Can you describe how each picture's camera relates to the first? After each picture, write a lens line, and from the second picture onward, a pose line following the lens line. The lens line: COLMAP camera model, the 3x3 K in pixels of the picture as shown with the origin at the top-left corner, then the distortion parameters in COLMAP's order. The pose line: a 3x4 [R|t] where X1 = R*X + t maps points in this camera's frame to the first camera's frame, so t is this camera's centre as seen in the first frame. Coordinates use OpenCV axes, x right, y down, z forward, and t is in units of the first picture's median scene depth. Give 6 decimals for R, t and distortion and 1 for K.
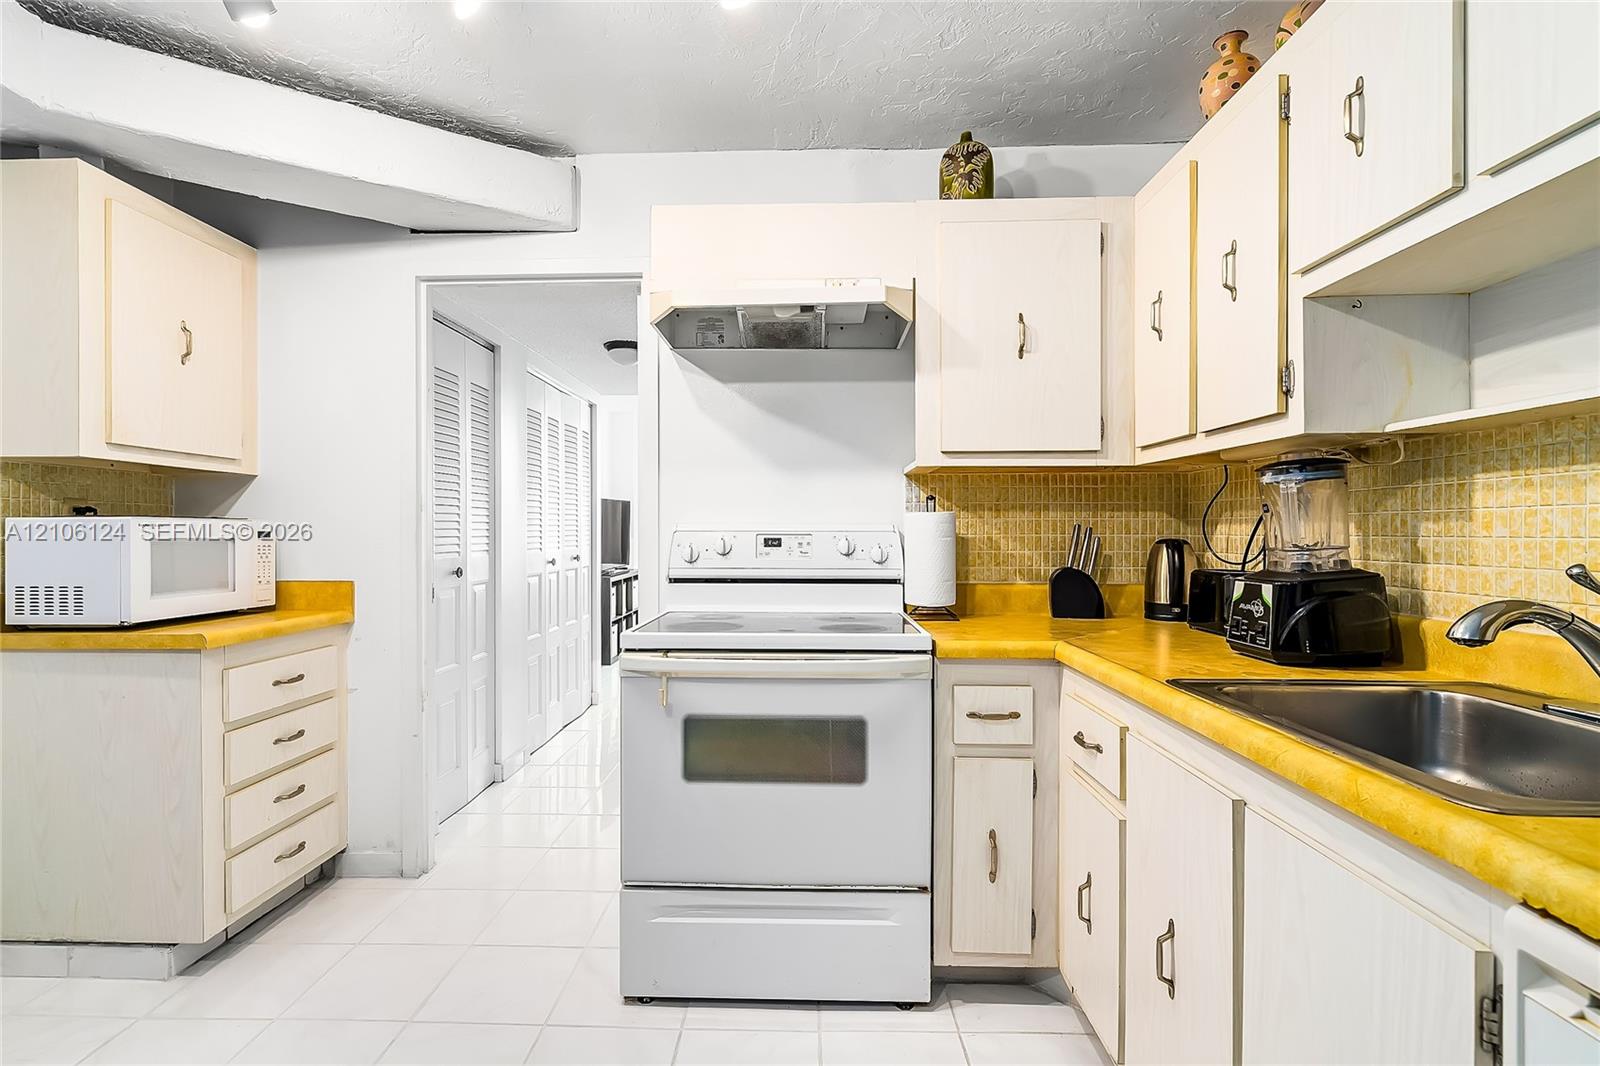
lens RADIAL K [[746.0, 0, 793.5], [0, 746.0, 533.5], [0, 0, 1]] dist [-0.001997, 0.003426]
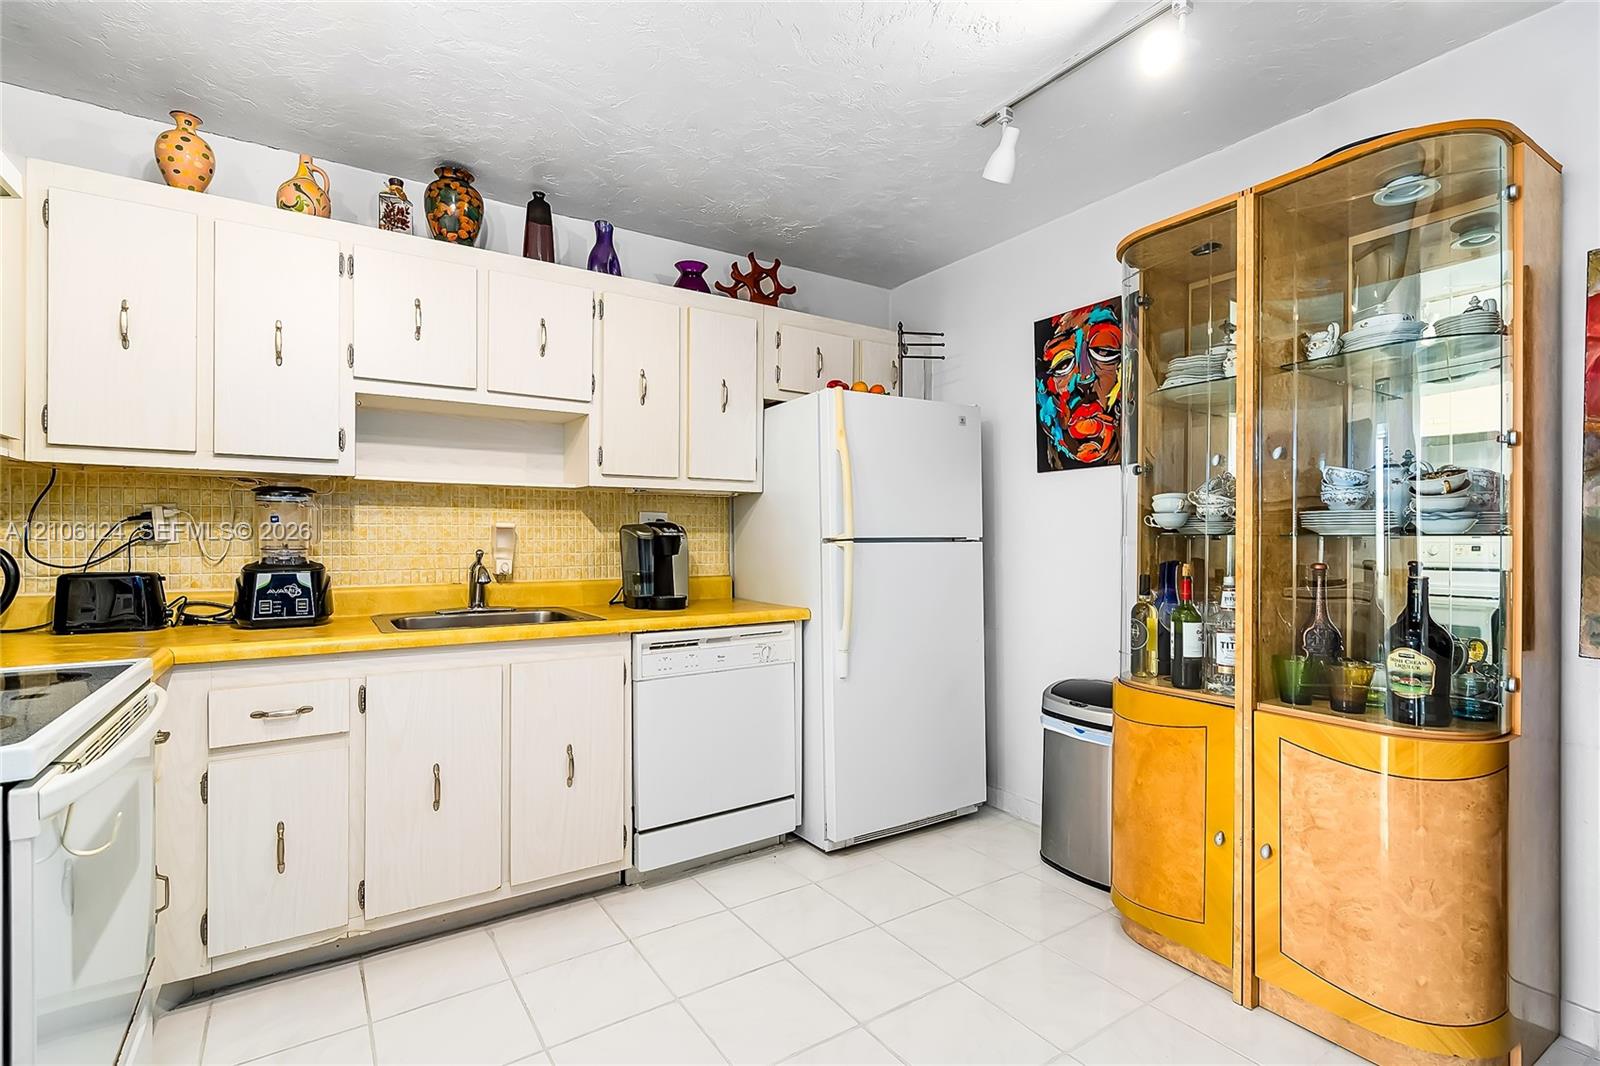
lens RADIAL K [[746.0, 0, 783.0], [0, 746.0, 542.0], [0, 0, 1]] dist [-0.001997, 0.003426]
pose [[-0.548971, -0.006940, 0.835812, -0.969866], [-0.000577, 0.999968, 0.007924, -0.003555], [-0.835841, 0.003868, -0.548958, 0.903031]]
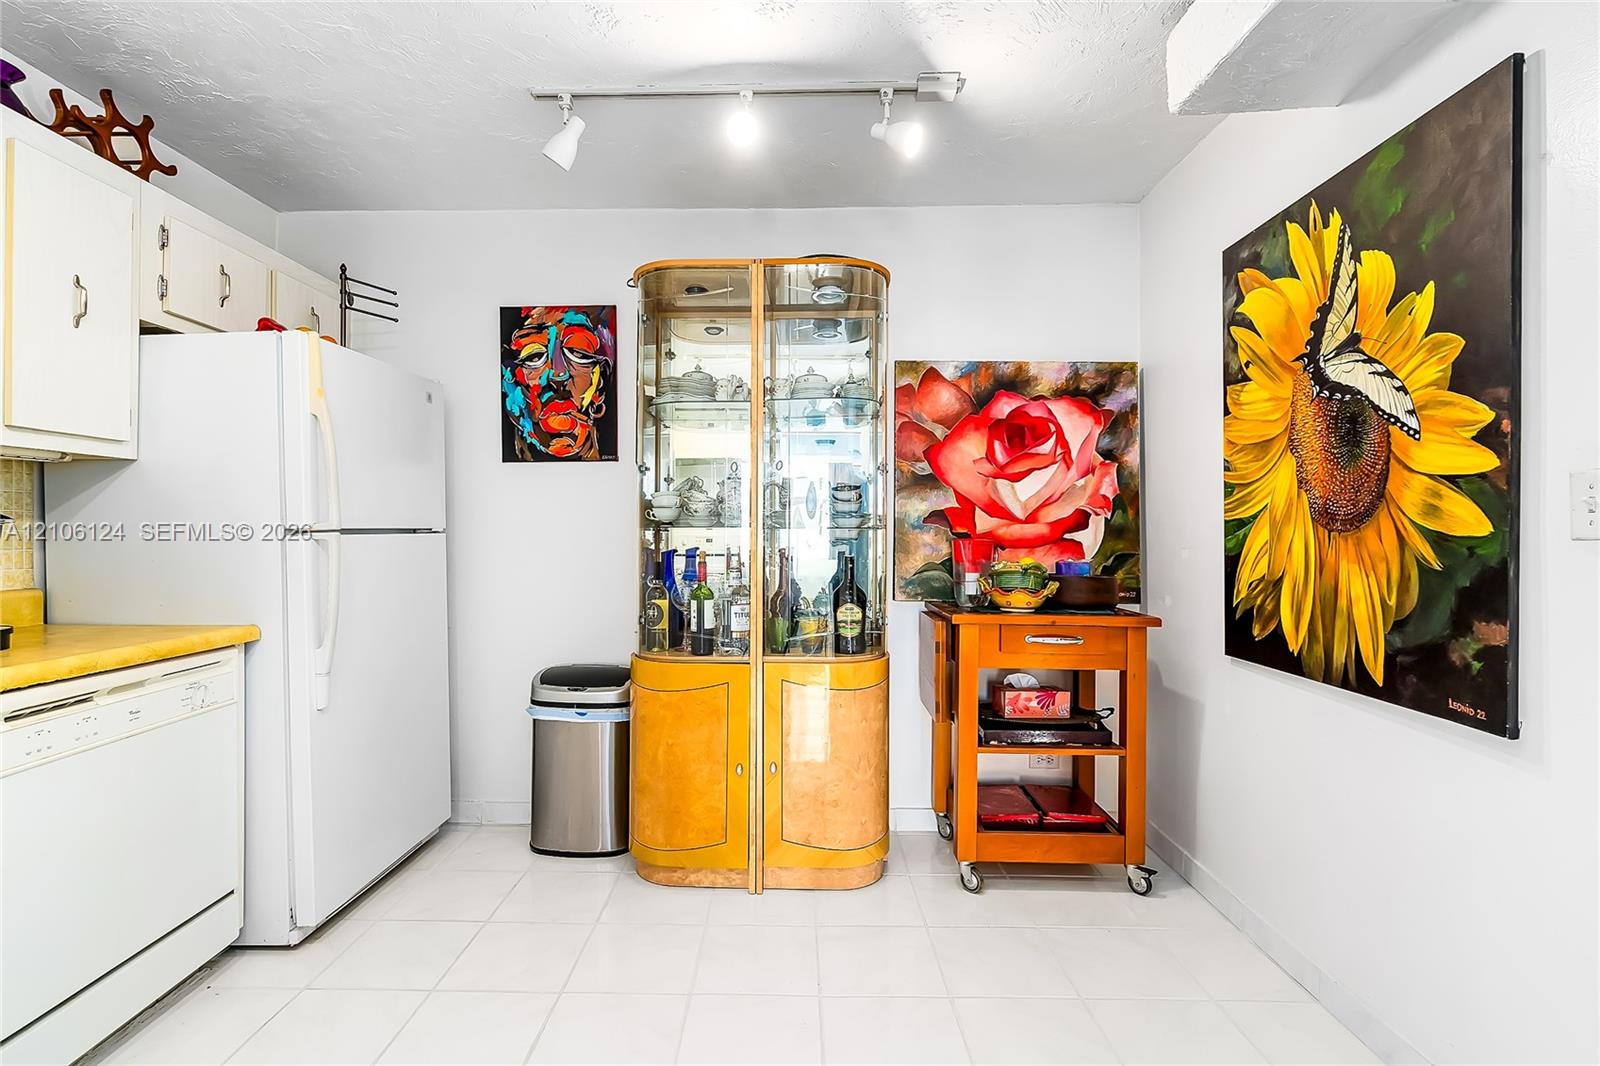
lens RADIAL K [[746.0, 0, 787.6], [0, 746.0, 533.9], [0, 0, 1]] dist [-0.001997, 0.003426]
pose [[-0.999958, -0.003865, 0.008266, -0.497169], [-0.003828, 0.999983, 0.004382, 0.000844], [-0.008282, 0.004350, -0.999956, 1.142081]]
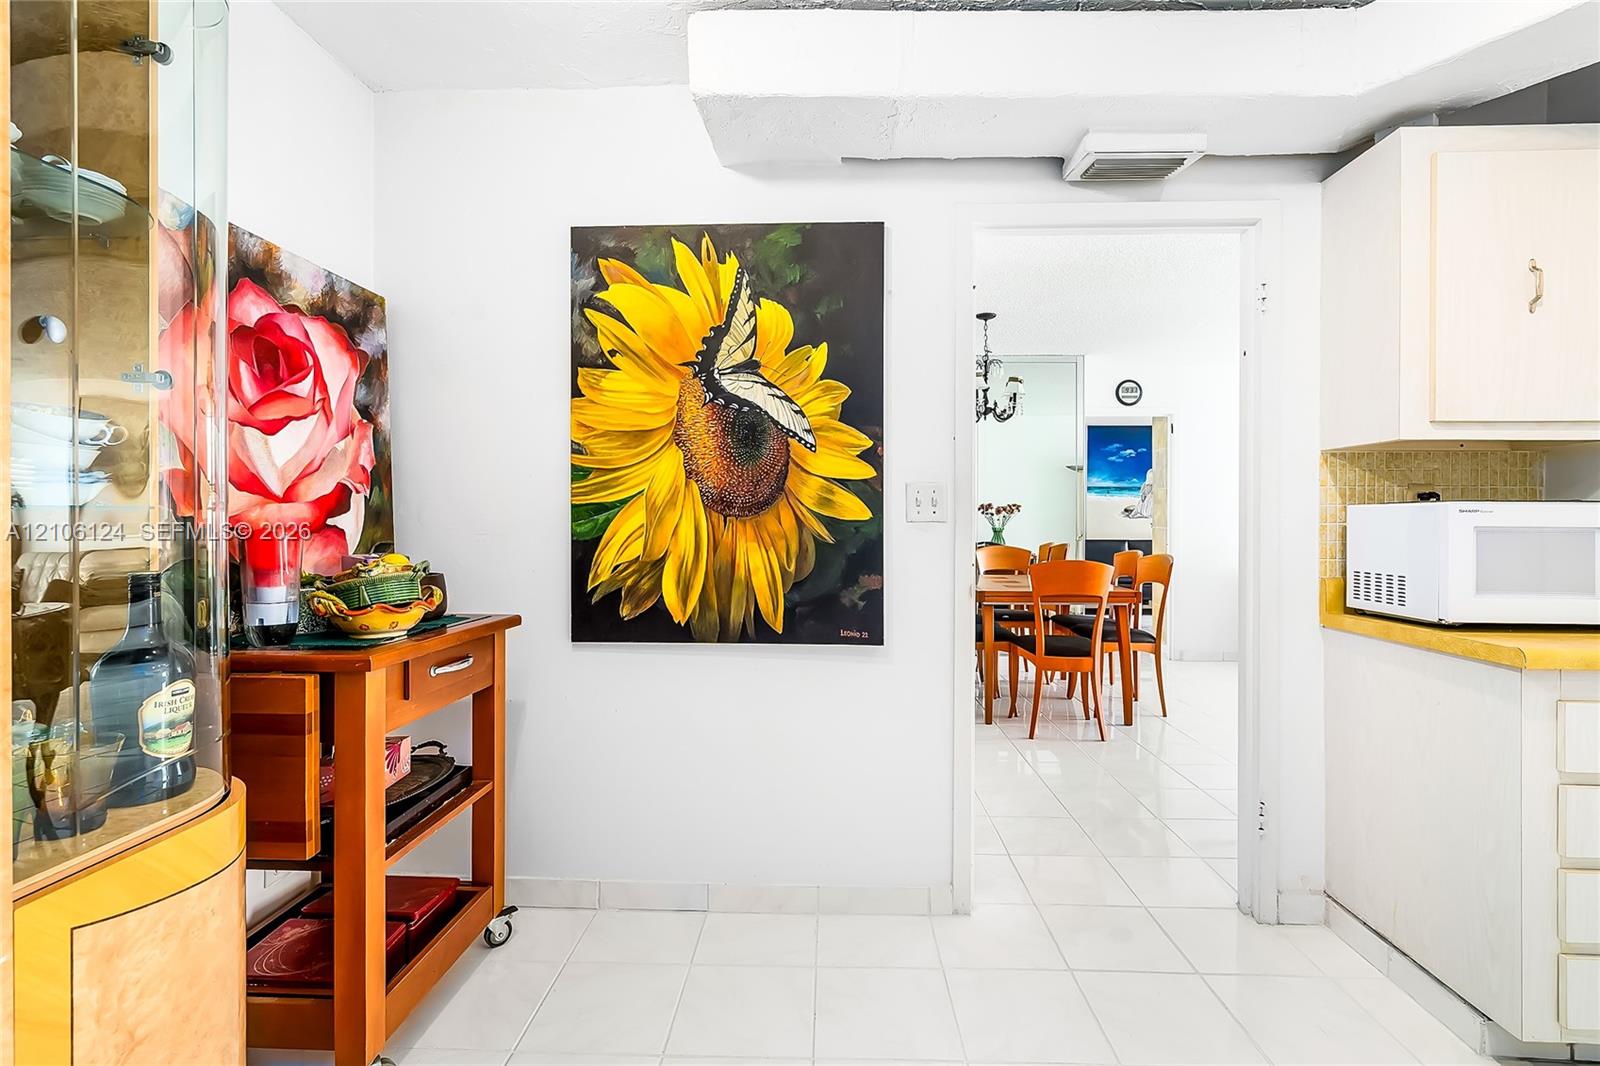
lens RADIAL K [[746.0, 0, 797.5], [0, 746.0, 520.7], [0, 0, 1]] dist [-0.001997, 0.003426]
pose [[-0.018575, 0.005806, -0.999811, 0.011368], [-0.005360, 0.999968, 0.005907, -0.001542], [0.999813, 0.005469, -0.018543, 0.243686]]
